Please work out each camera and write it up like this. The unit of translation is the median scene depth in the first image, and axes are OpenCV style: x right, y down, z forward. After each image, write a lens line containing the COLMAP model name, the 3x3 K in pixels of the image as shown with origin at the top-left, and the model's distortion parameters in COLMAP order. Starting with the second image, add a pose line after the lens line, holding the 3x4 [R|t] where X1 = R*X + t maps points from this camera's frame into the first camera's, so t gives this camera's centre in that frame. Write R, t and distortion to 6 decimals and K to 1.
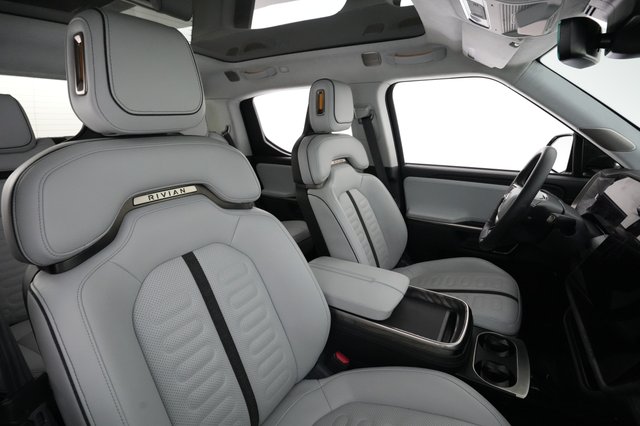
lens RADIAL K [[316.6, 0, 320.0], [0, 316.6, 213.0], [0, 0, 1]] dist [0.000658, 0.000011]
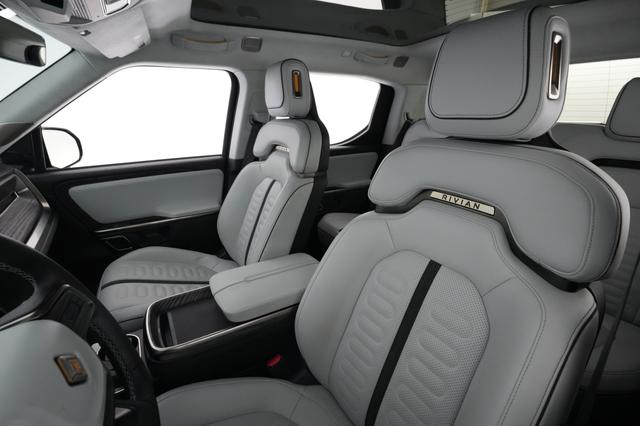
lens RADIAL K [[316.6, 0, 320.0], [0, 316.6, 213.0], [0, 0, 1]] dist [0.000658, 0.000011]
pose [[-0.492273, 0.252195, -0.833106, 0.522967], [-0.267599, 0.866908, 0.420549, -0.314034], [0.828286, 0.429963, -0.359268, 0.995540]]
